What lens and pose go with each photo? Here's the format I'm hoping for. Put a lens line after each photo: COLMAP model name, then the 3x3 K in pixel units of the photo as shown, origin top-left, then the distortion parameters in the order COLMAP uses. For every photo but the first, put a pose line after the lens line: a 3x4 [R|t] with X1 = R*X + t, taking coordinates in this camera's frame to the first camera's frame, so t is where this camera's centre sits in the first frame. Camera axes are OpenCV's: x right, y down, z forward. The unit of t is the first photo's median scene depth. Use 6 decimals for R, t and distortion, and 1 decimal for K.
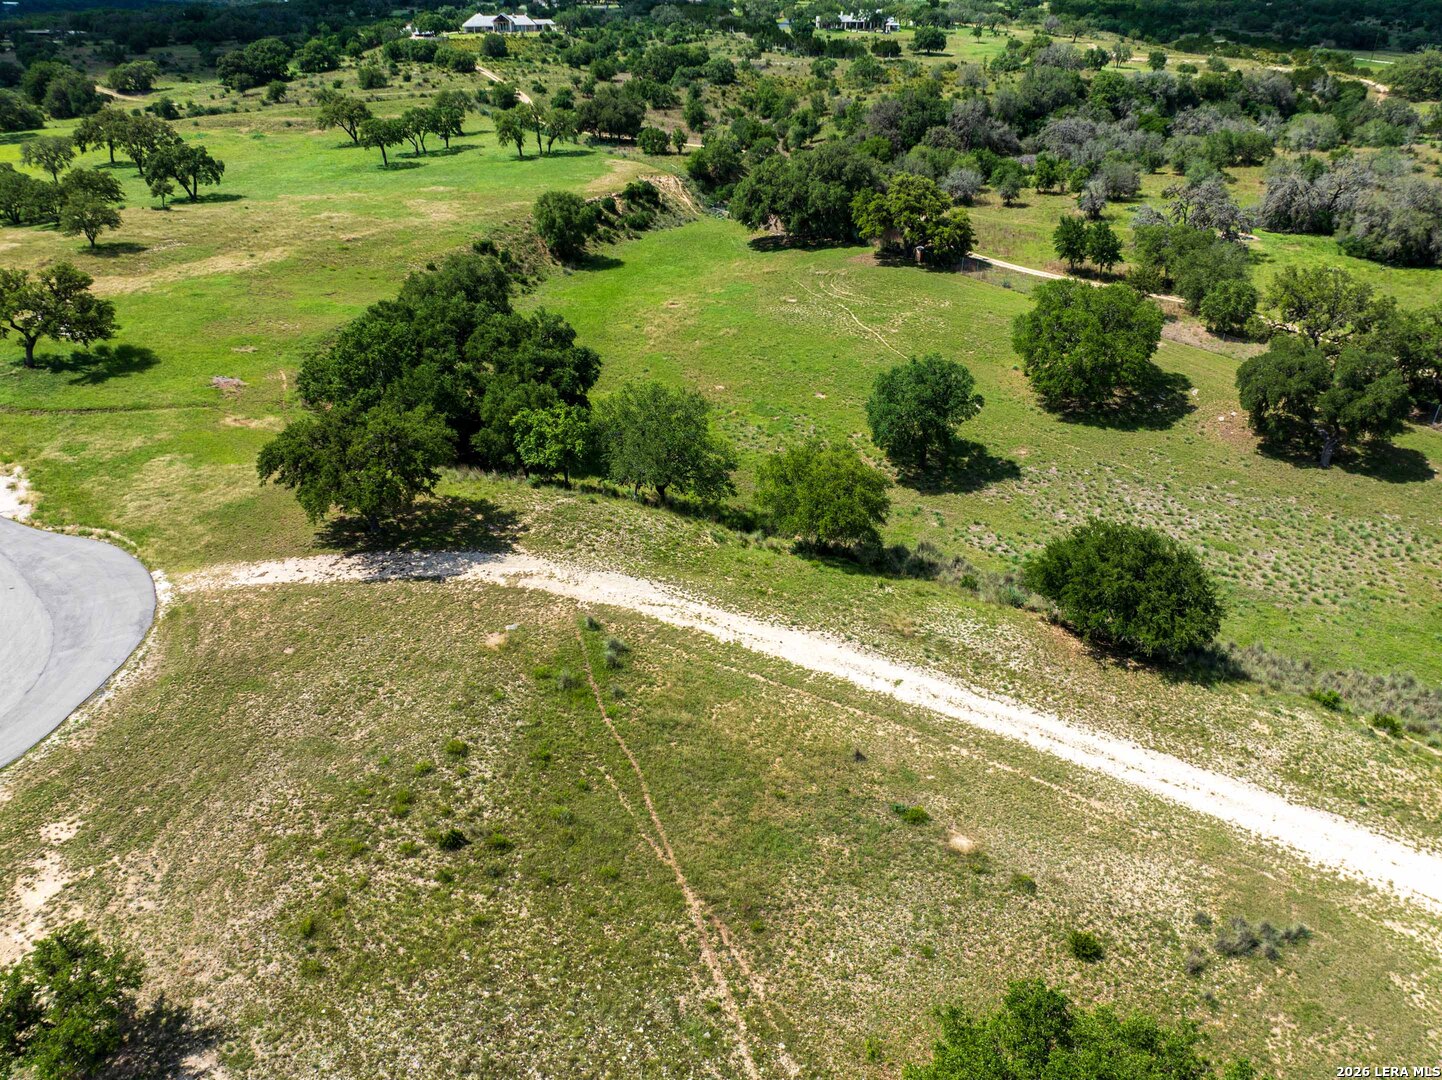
lens RADIAL K [[1018.6, 0, 722.0], [0, 1018.6, 534.5], [0, 0, 1]] dist [-0.057032, 0.032129]
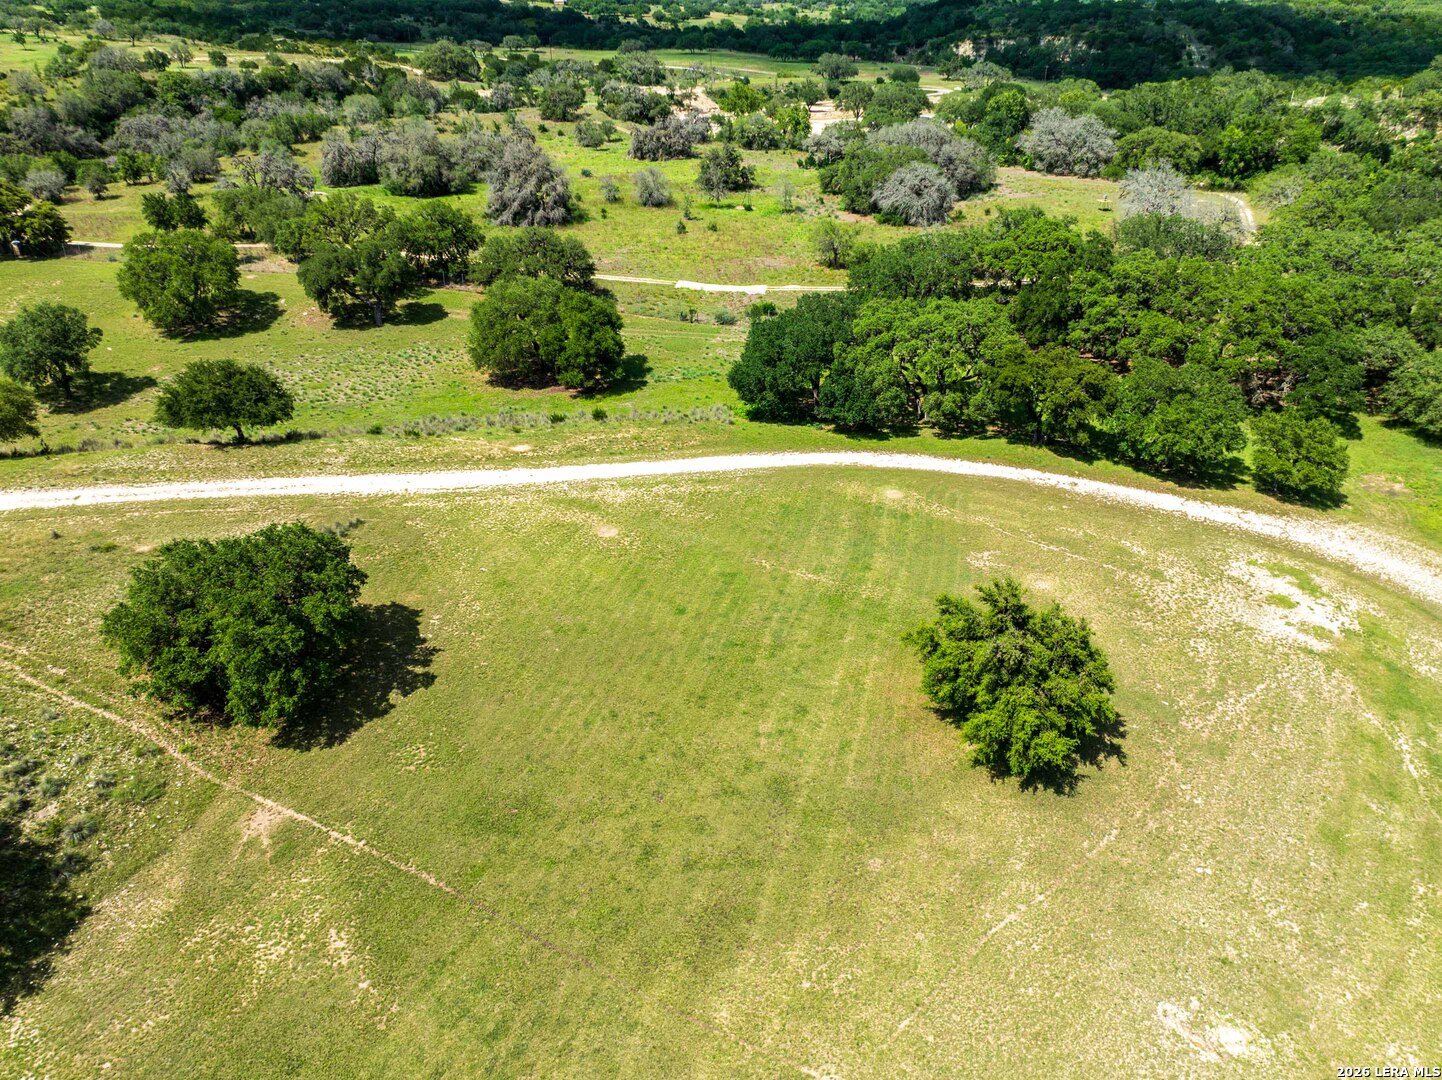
lens RADIAL K [[1015.5, 0, 720.0], [0, 1015.5, 537.0], [0, 0, 1]] dist [-0.052186, 0.025819]
pose [[0.713153, -0.326344, 0.620413, -0.024549], [0.325381, 0.938016, 0.119387, 0.122910], [-0.620918, 0.116729, 0.775135, -0.230649]]
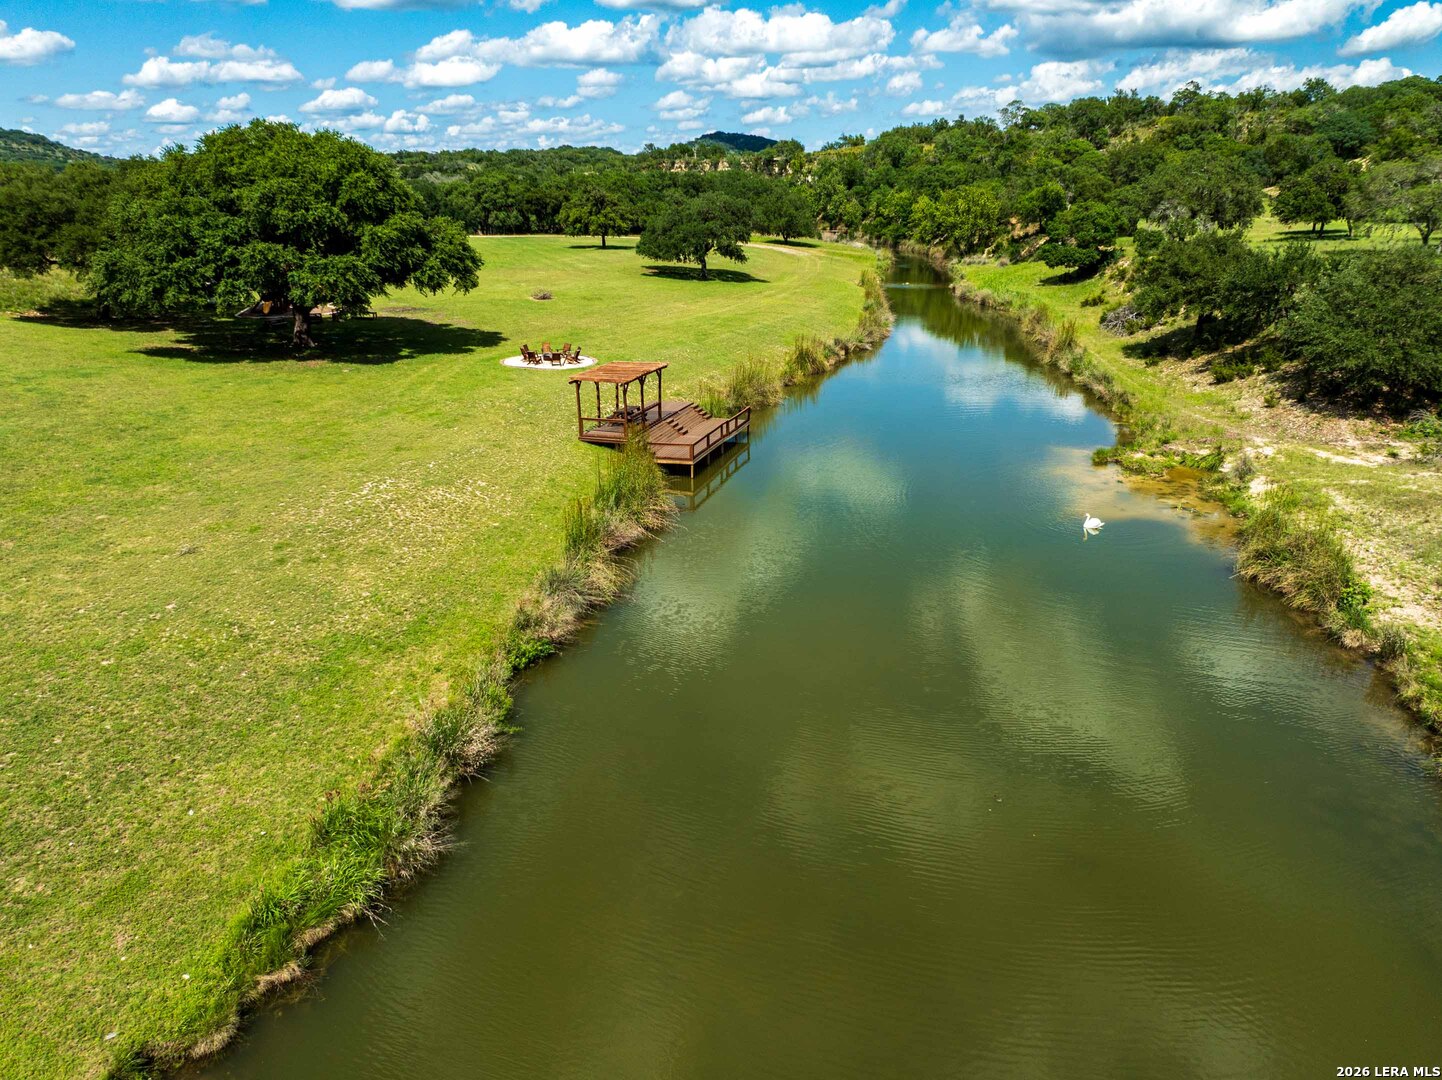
lens RADIAL K [[1015.5, 0, 720.0], [0, 1015.5, 537.0], [0, 0, 1]] dist [-0.052186, 0.025819]
pose [[0.133841, -0.315619, 0.939399, -0.810226], [0.464904, 0.857142, 0.221746, 0.365215], [-0.875186, 0.407052, 0.261453, -0.249547]]
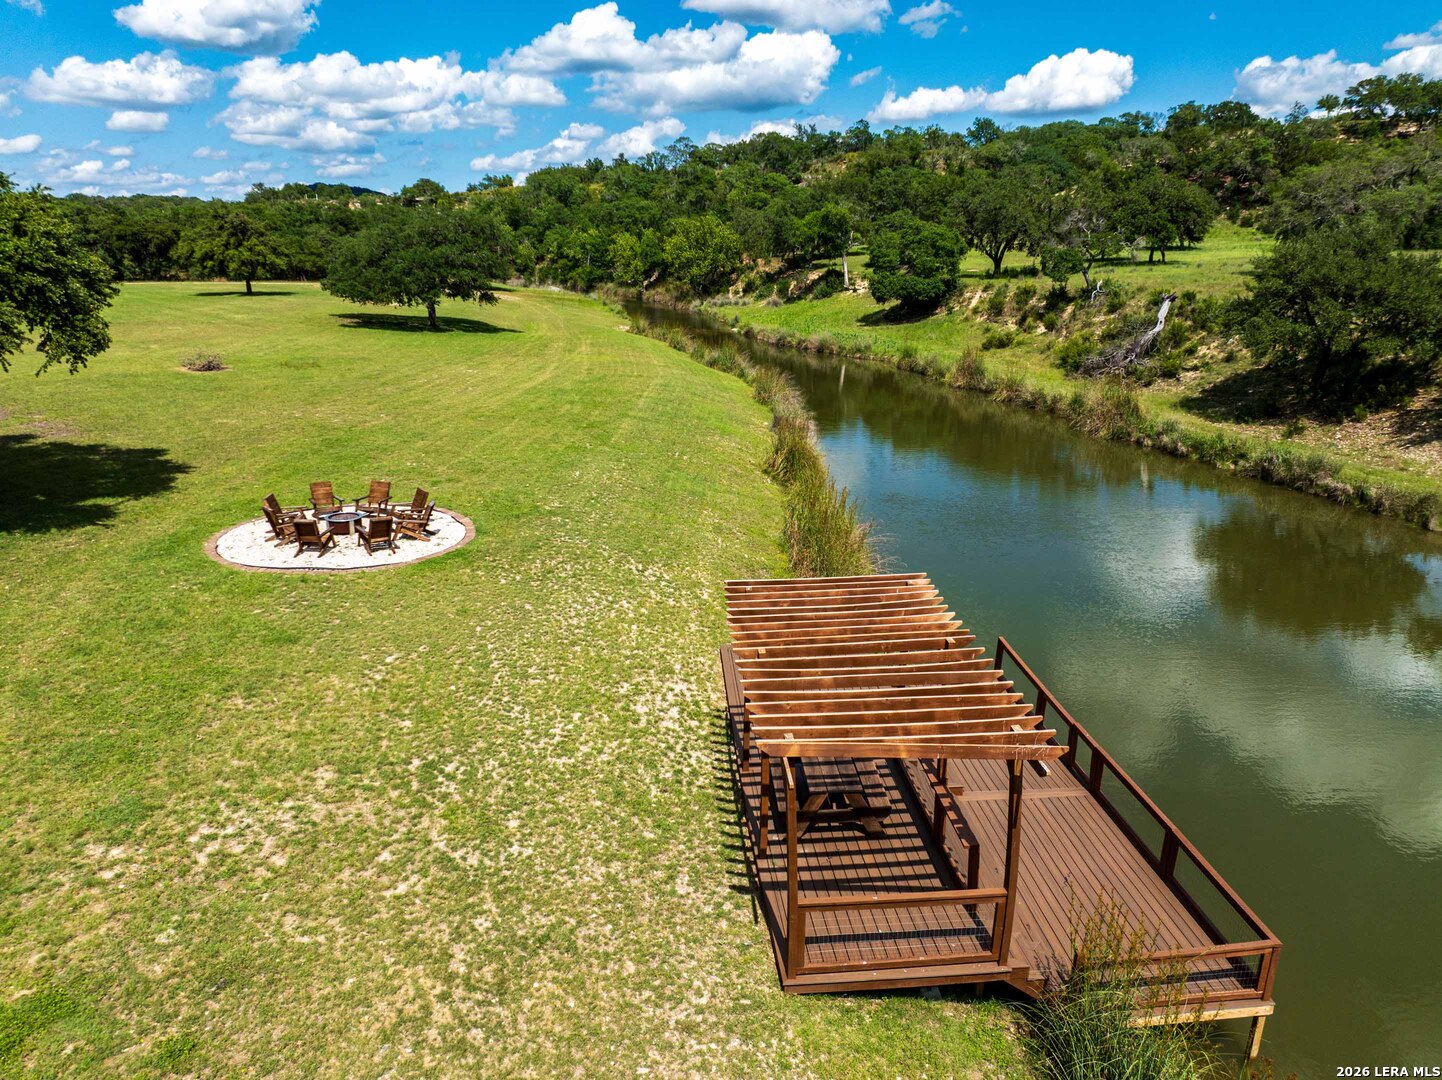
lens RADIAL K [[1013.7, 0, 721.0], [0, 1013.7, 540.0], [0, 0, 1]] dist [-0.041460, 0.005011]
pose [[-0.229491, -0.266614, 0.936083, -0.570436], [0.456566, 0.819885, 0.345451, 0.336318], [-0.859582, 0.506662, -0.066429, -0.149689]]
